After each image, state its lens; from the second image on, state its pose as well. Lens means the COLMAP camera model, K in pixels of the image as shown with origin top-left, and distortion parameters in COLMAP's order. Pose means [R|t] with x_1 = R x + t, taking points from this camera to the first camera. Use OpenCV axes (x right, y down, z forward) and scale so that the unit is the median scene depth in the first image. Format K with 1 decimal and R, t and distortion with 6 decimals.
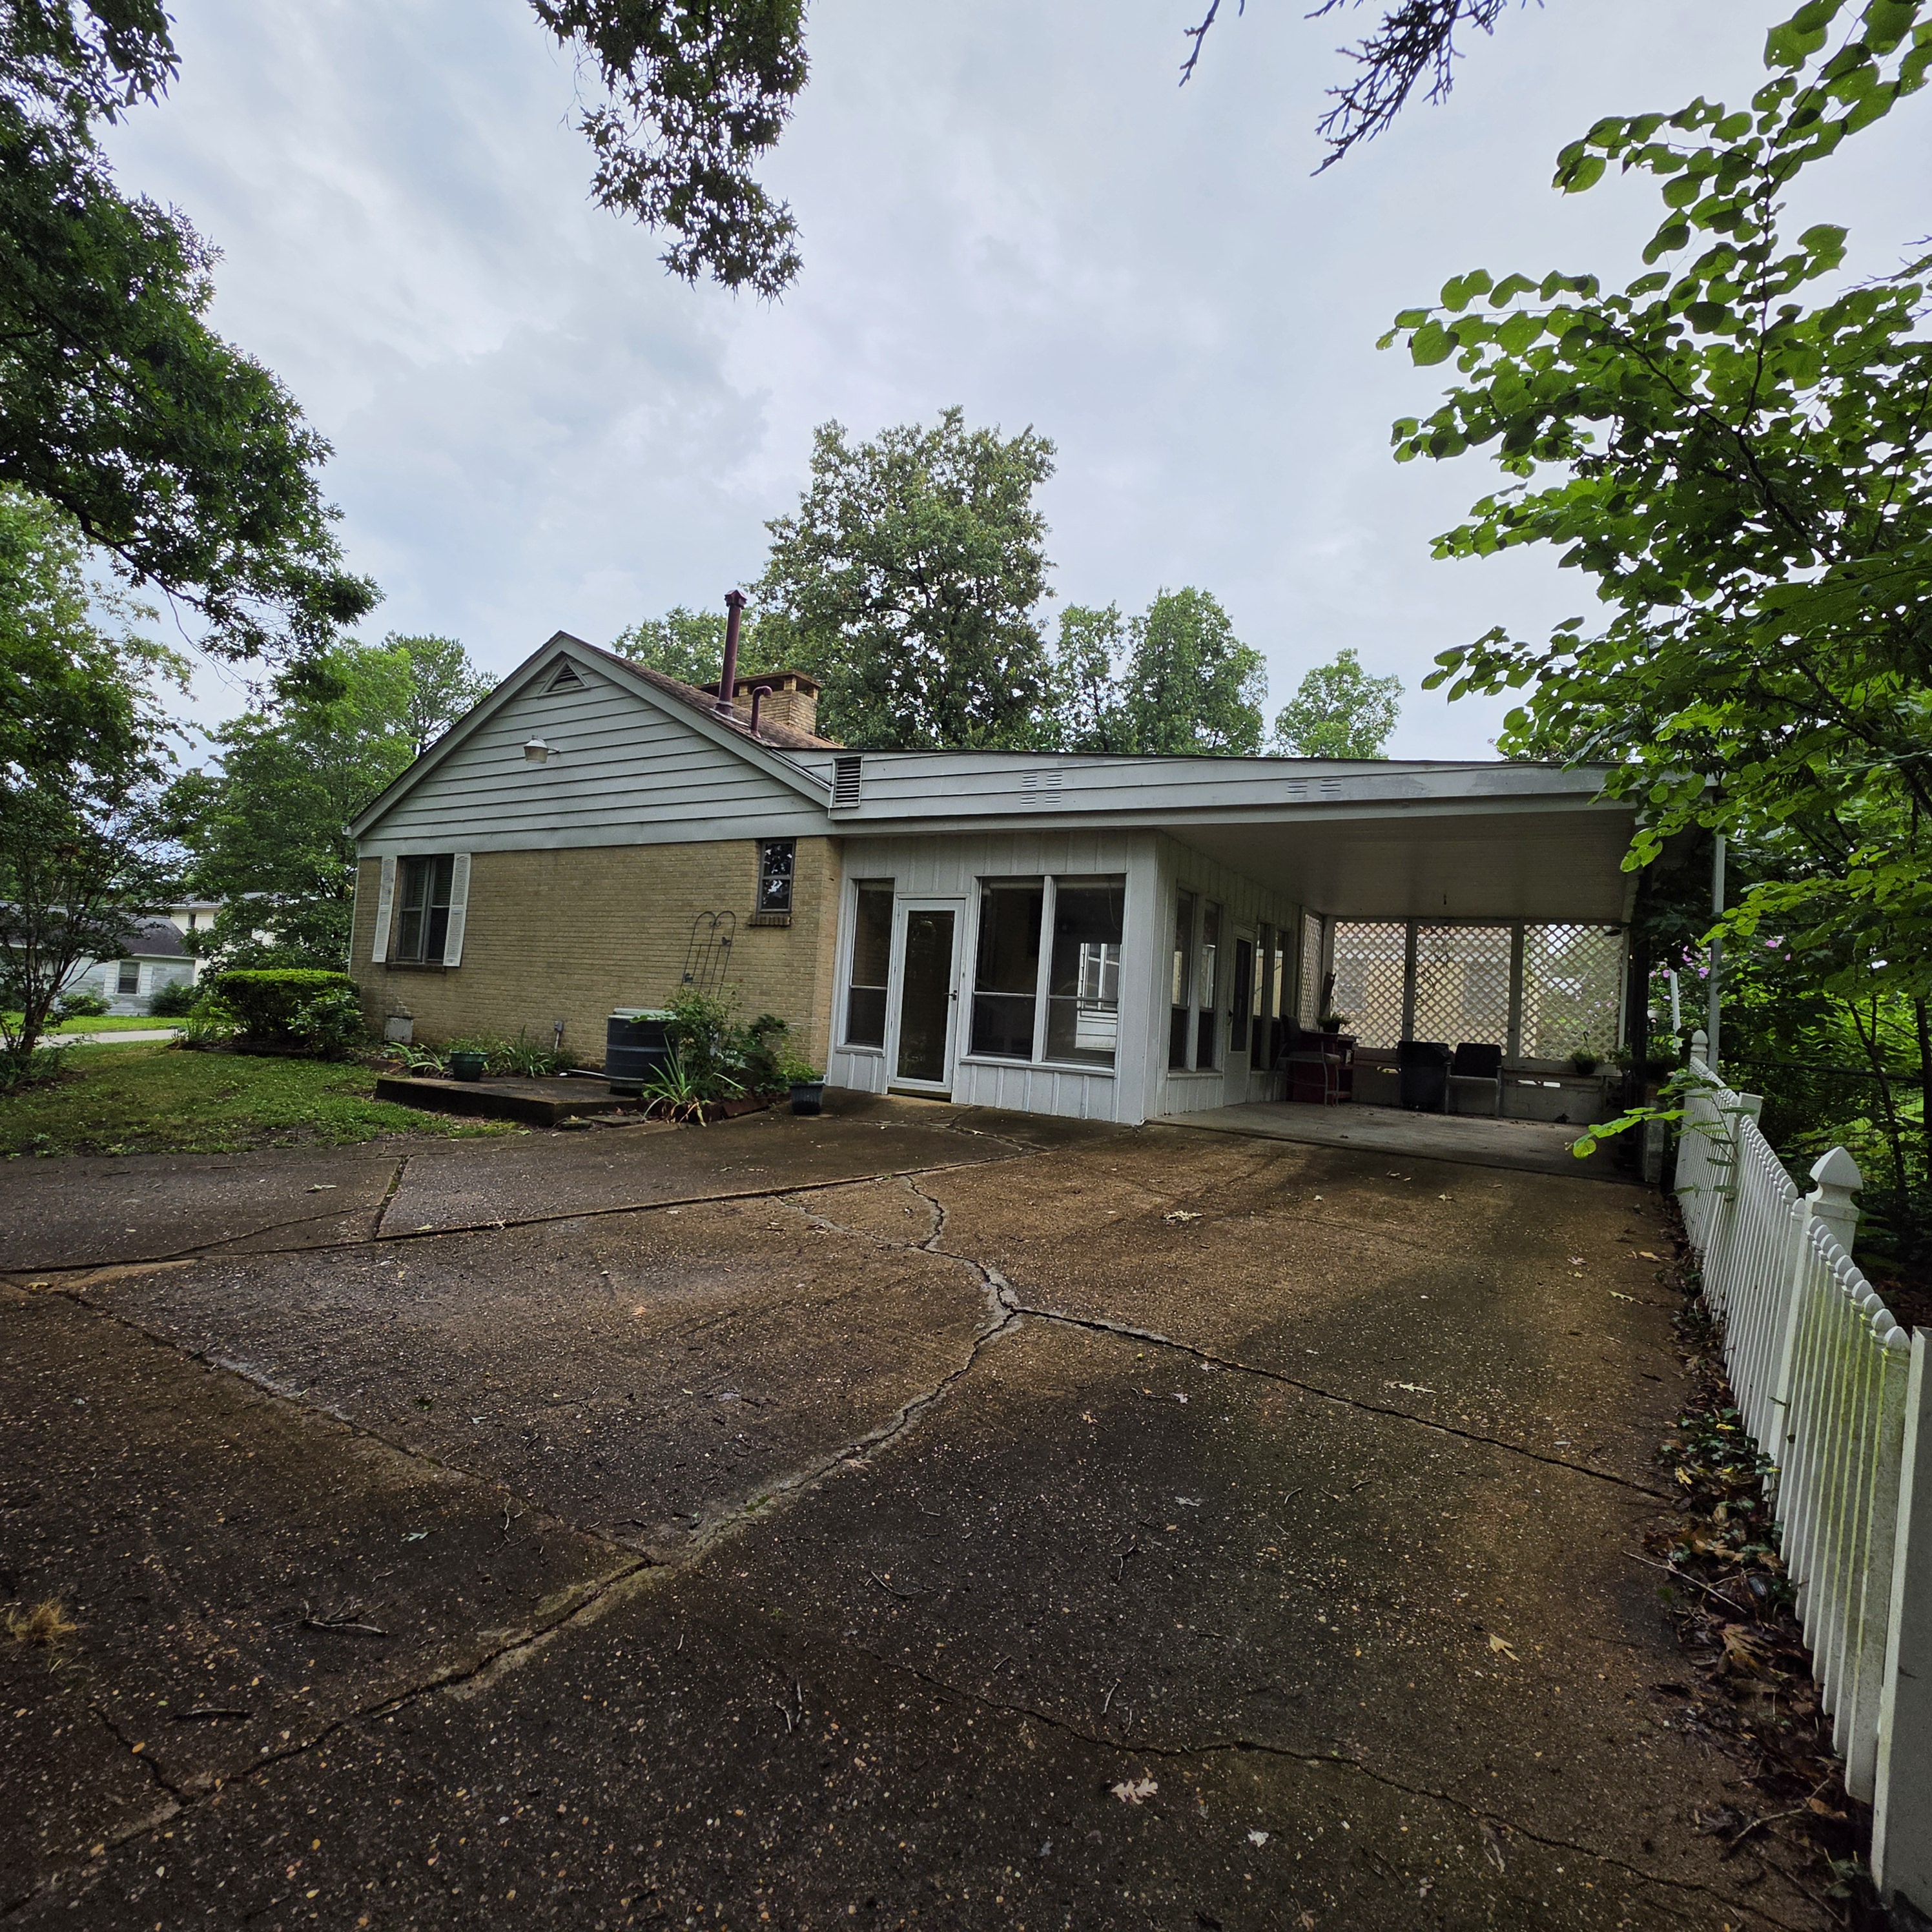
lens RADIAL K [[1026.6, 0, 945.0], [0, 1026.6, 967.1], [0, 0, 1]] dist [-0.006110, 0.000385]
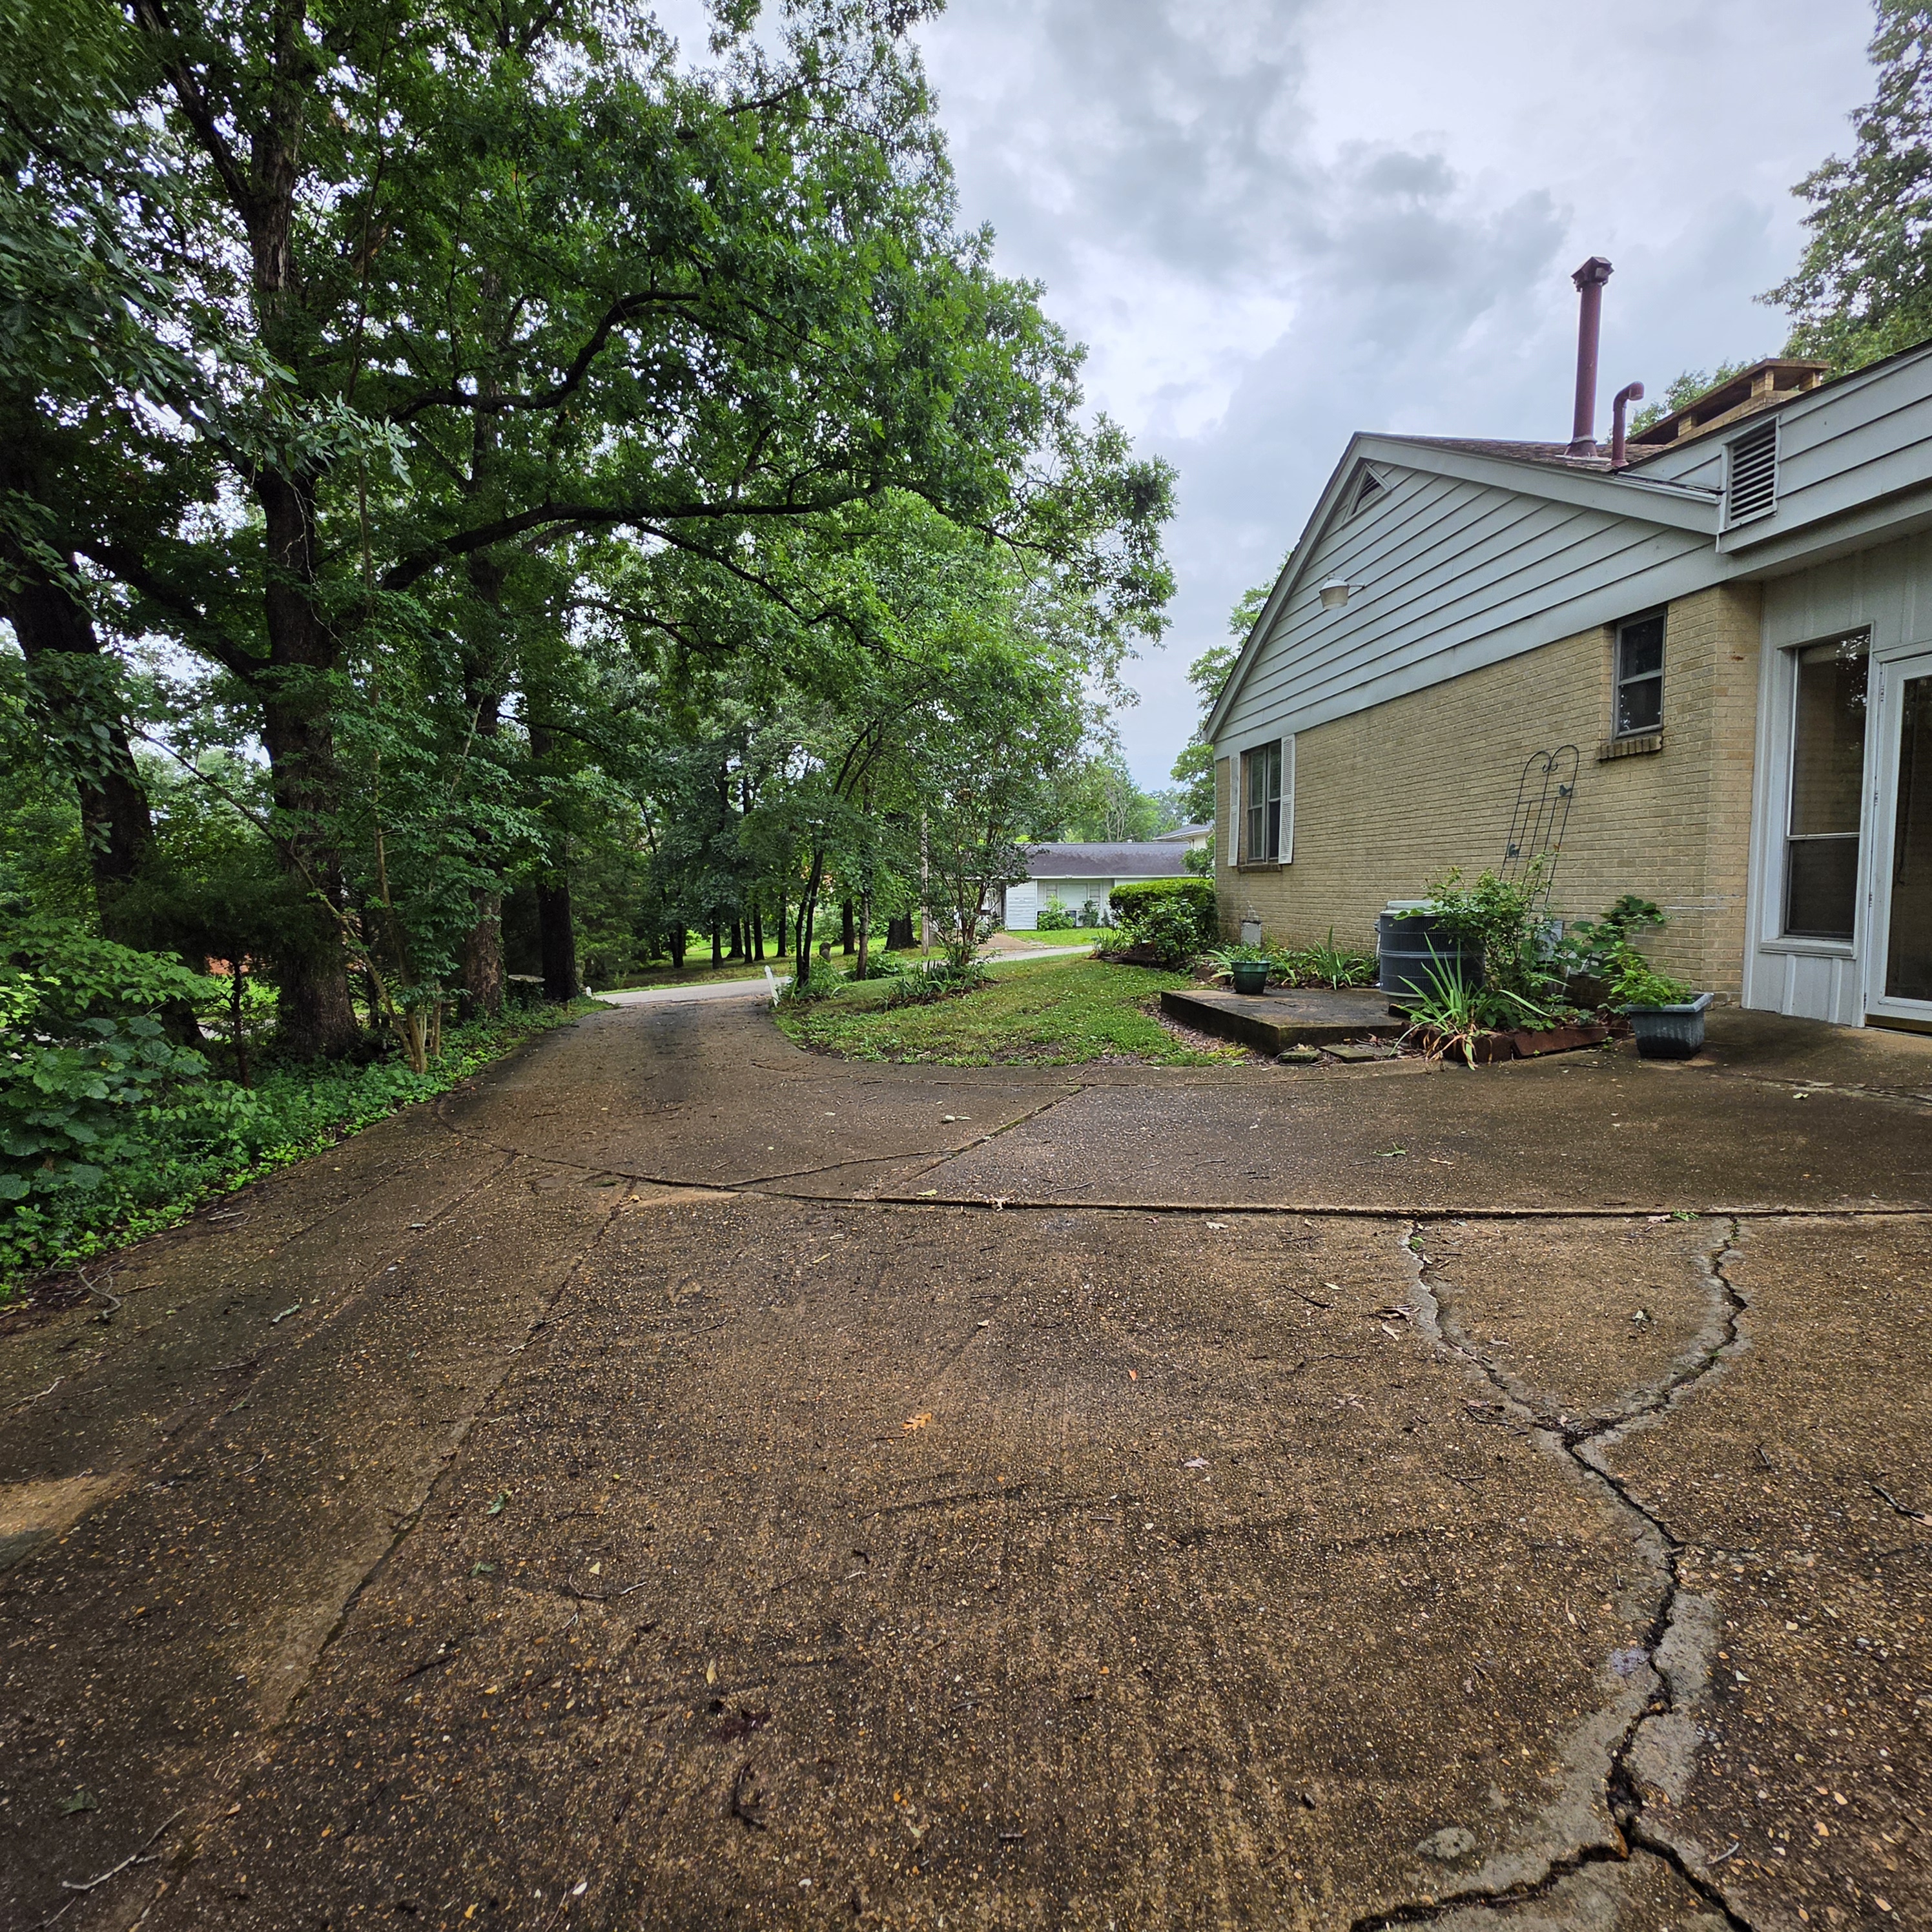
lens RADIAL K [[1026.6, 0, 966.1], [0, 1026.6, 961.7], [0, 0, 1]] dist [-0.006110, 0.000385]
pose [[0.611561, -0.014130, -0.791071, 0.087205], [0.089246, 0.994691, 0.051226, 0.019464], [0.786148, -0.101928, 0.609575, 0.313230]]
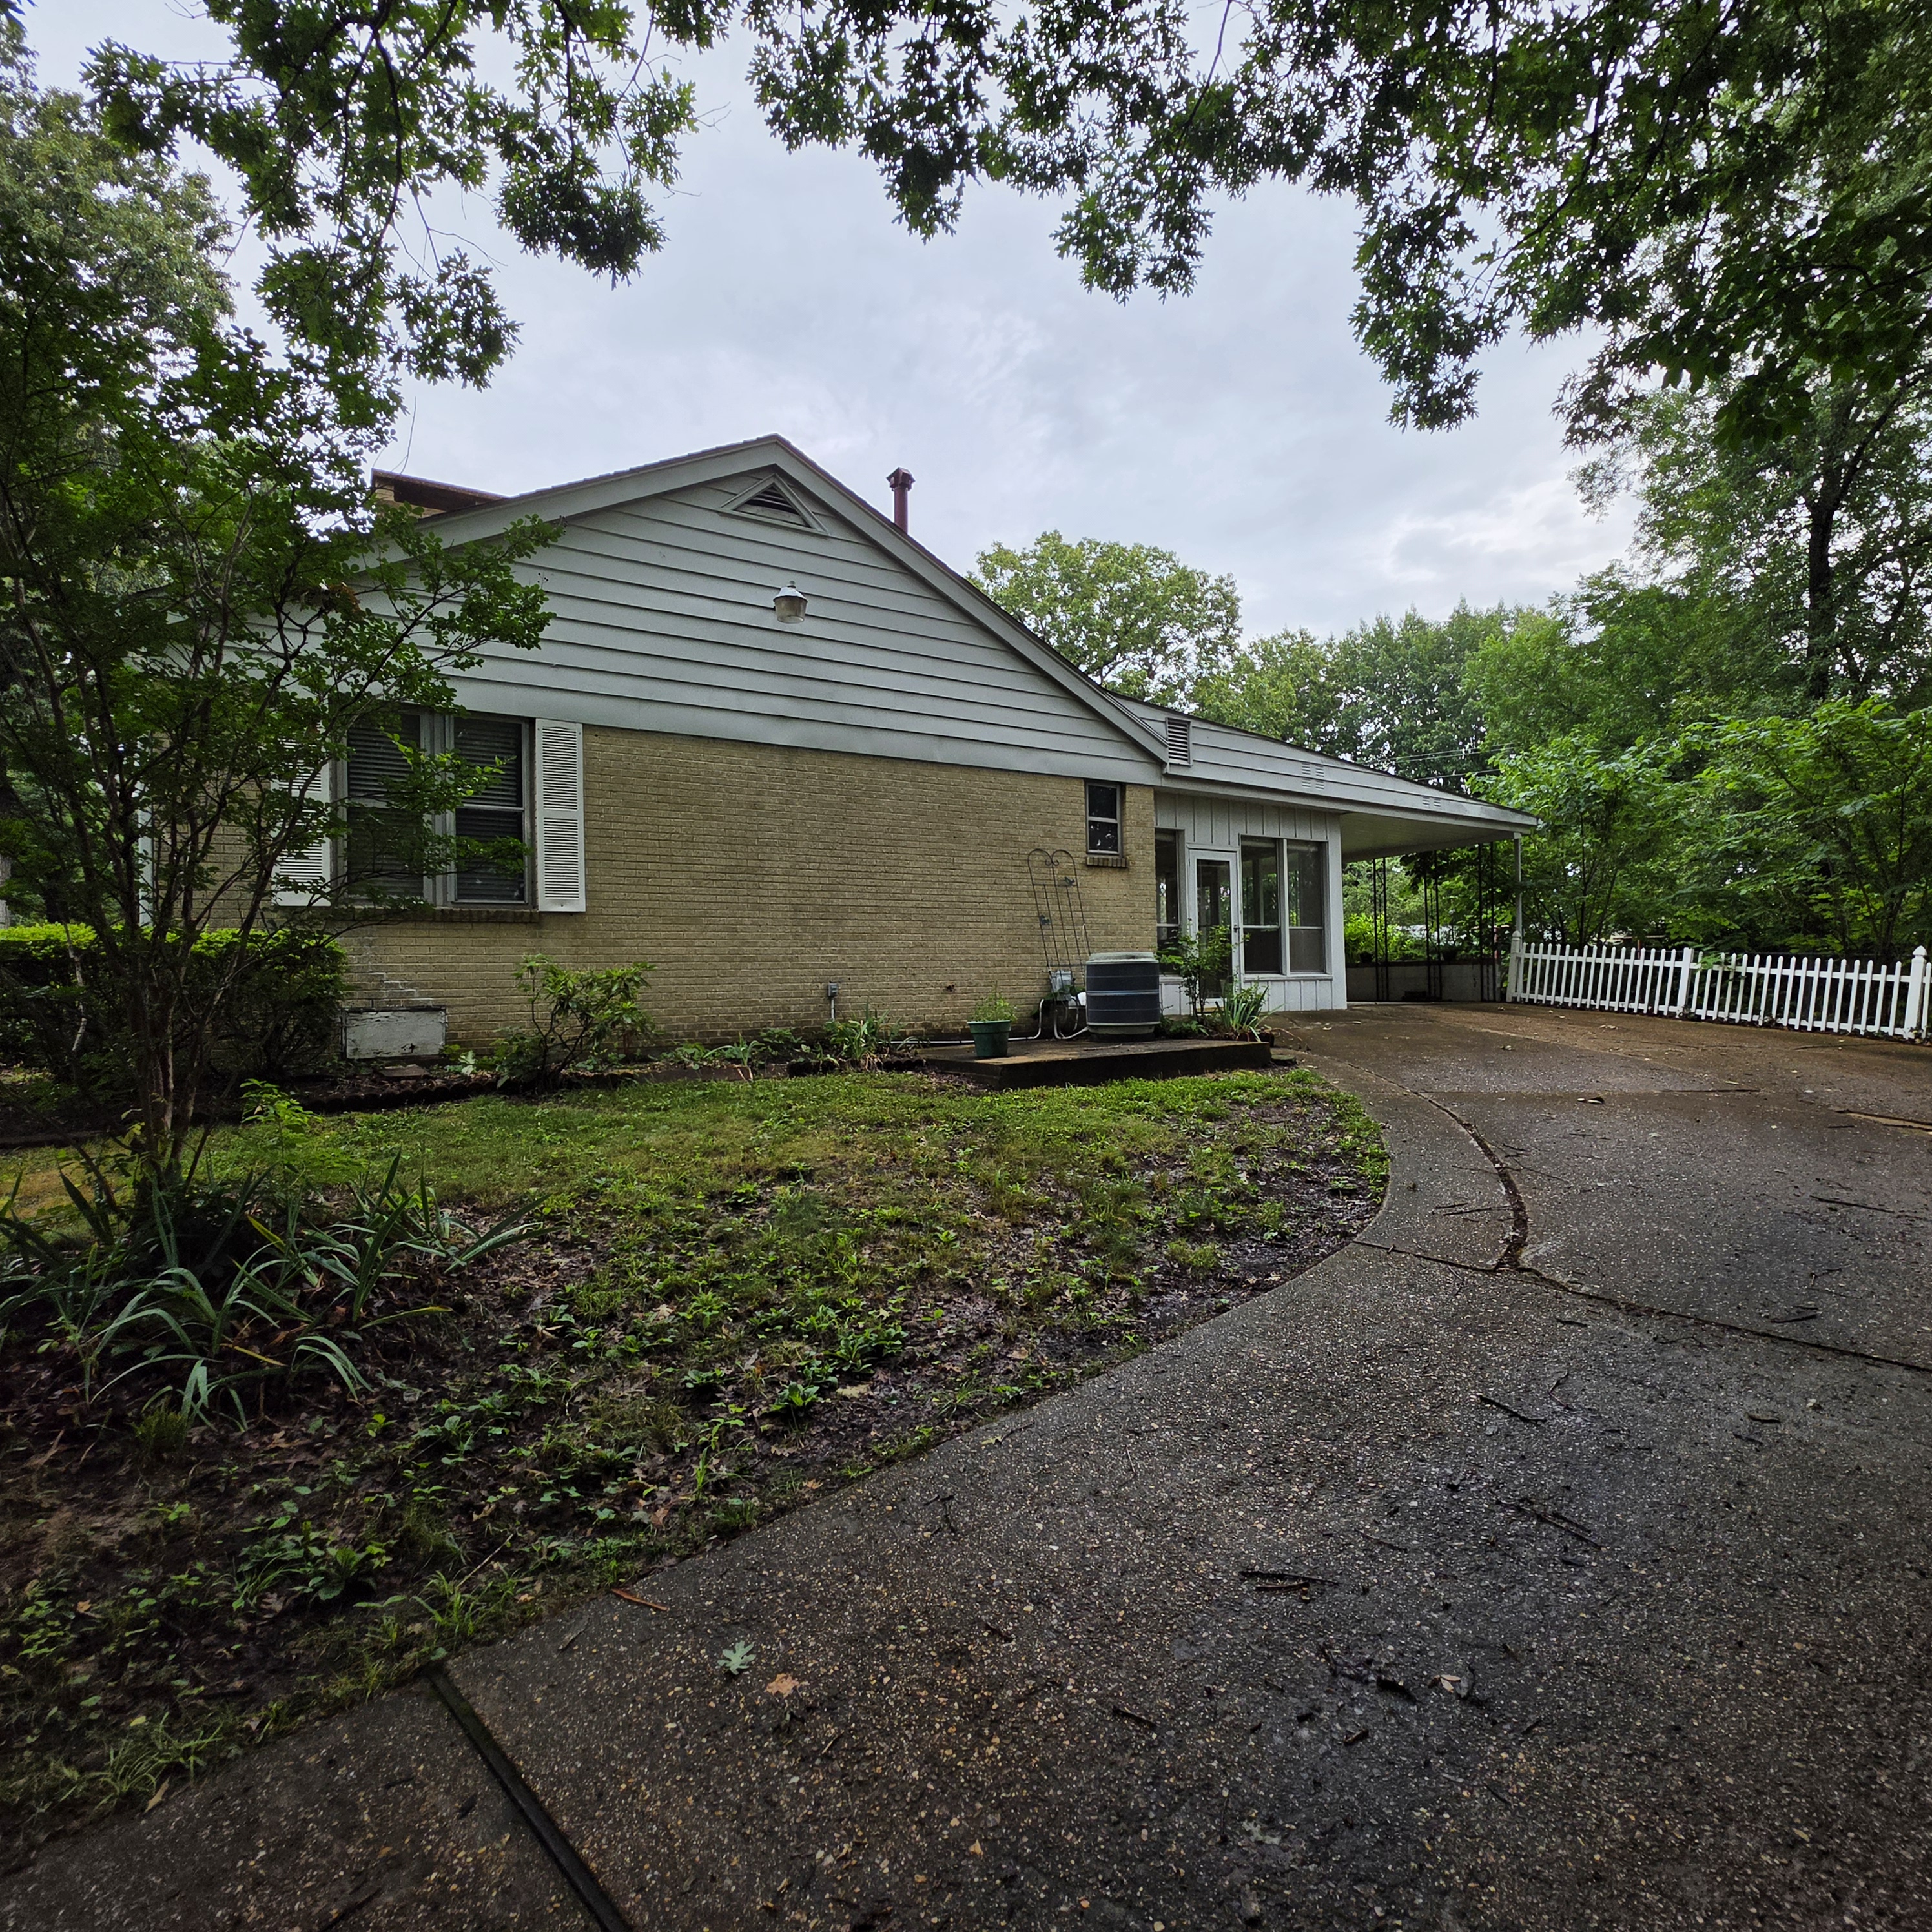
lens RADIAL K [[1026.6, 0, 967.8], [0, 1026.6, 967.7], [0, 0, 1]] dist [-0.006110, 0.000385]
pose [[0.457050, -0.062977, 0.887209, -1.299791], [0.002286, 0.997570, 0.069634, -0.013746], [-0.889438, -0.029798, 0.456083, 0.739953]]
